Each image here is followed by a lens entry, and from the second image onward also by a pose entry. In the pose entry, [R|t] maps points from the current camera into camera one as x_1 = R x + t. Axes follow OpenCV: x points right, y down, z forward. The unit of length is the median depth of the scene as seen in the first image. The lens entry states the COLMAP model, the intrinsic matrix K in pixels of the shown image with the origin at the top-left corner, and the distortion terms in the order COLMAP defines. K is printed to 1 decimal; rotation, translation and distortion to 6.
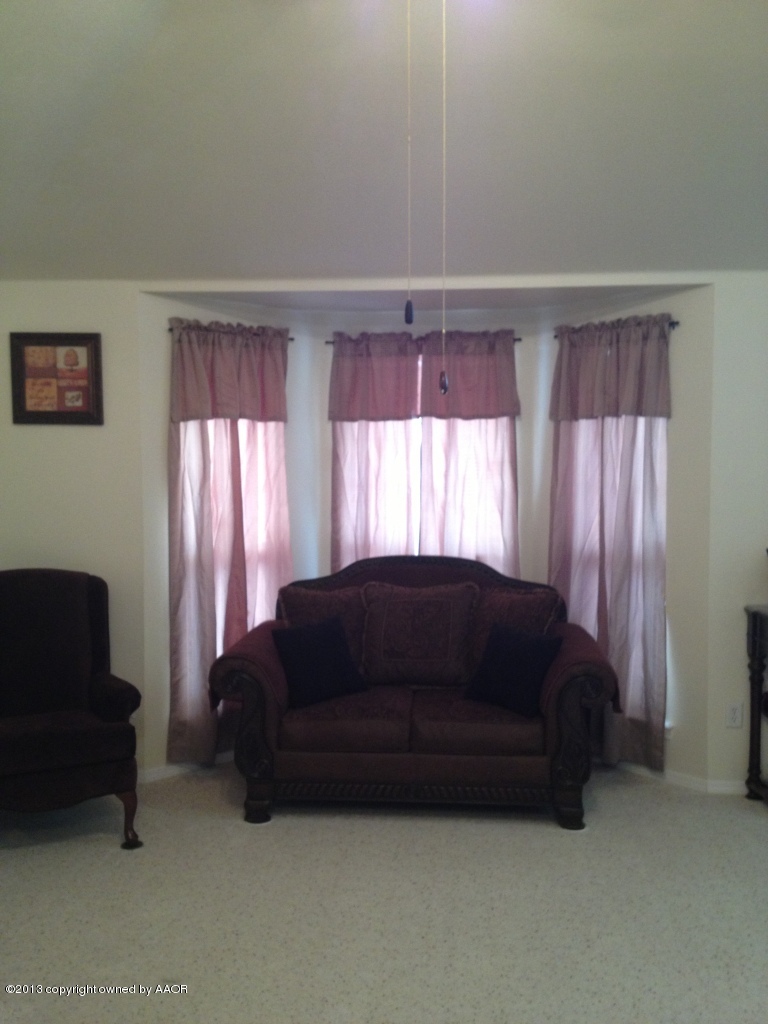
lens RADIAL K [[965.6, 0, 387.4], [0, 965.6, 515.4], [0, 0, 1]] dist [0.016867, 0.000000]
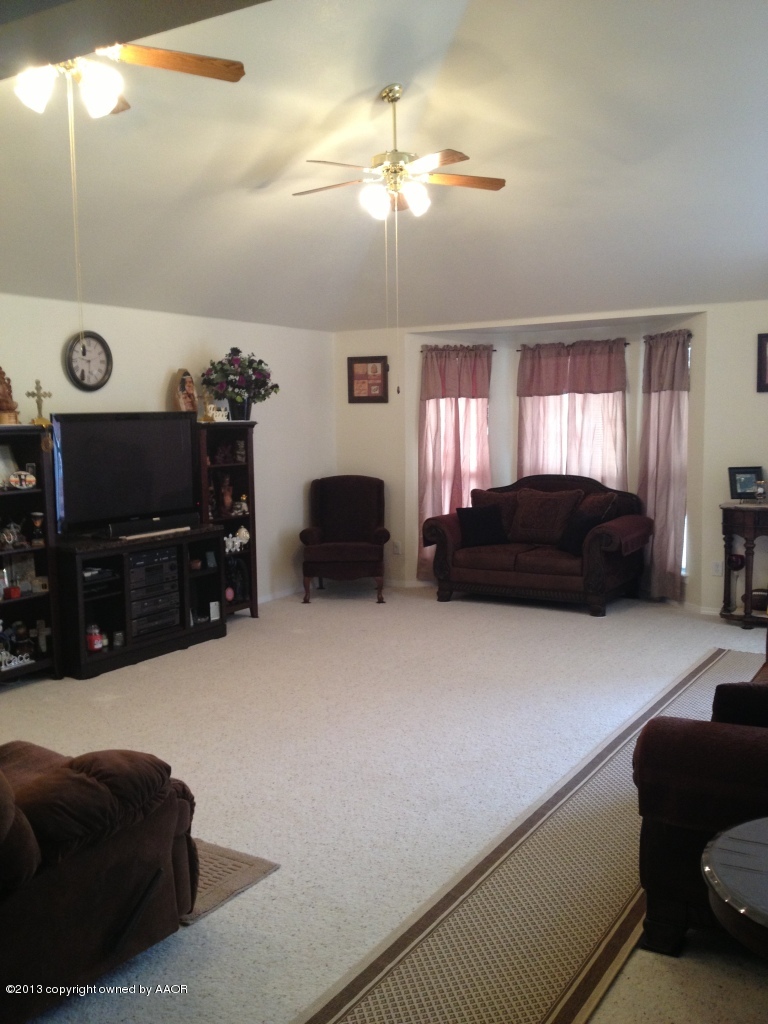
lens RADIAL K [[965.6, 0, 381.2], [0, 965.6, 512.3], [0, 0, 1]] dist [0.016867, 0.000000]
pose [[0.887989, 0.031040, -0.458817, 0.561384], [-0.012787, 0.999000, 0.042839, 0.040648], [0.459688, -0.032174, 0.887498, -0.698146]]
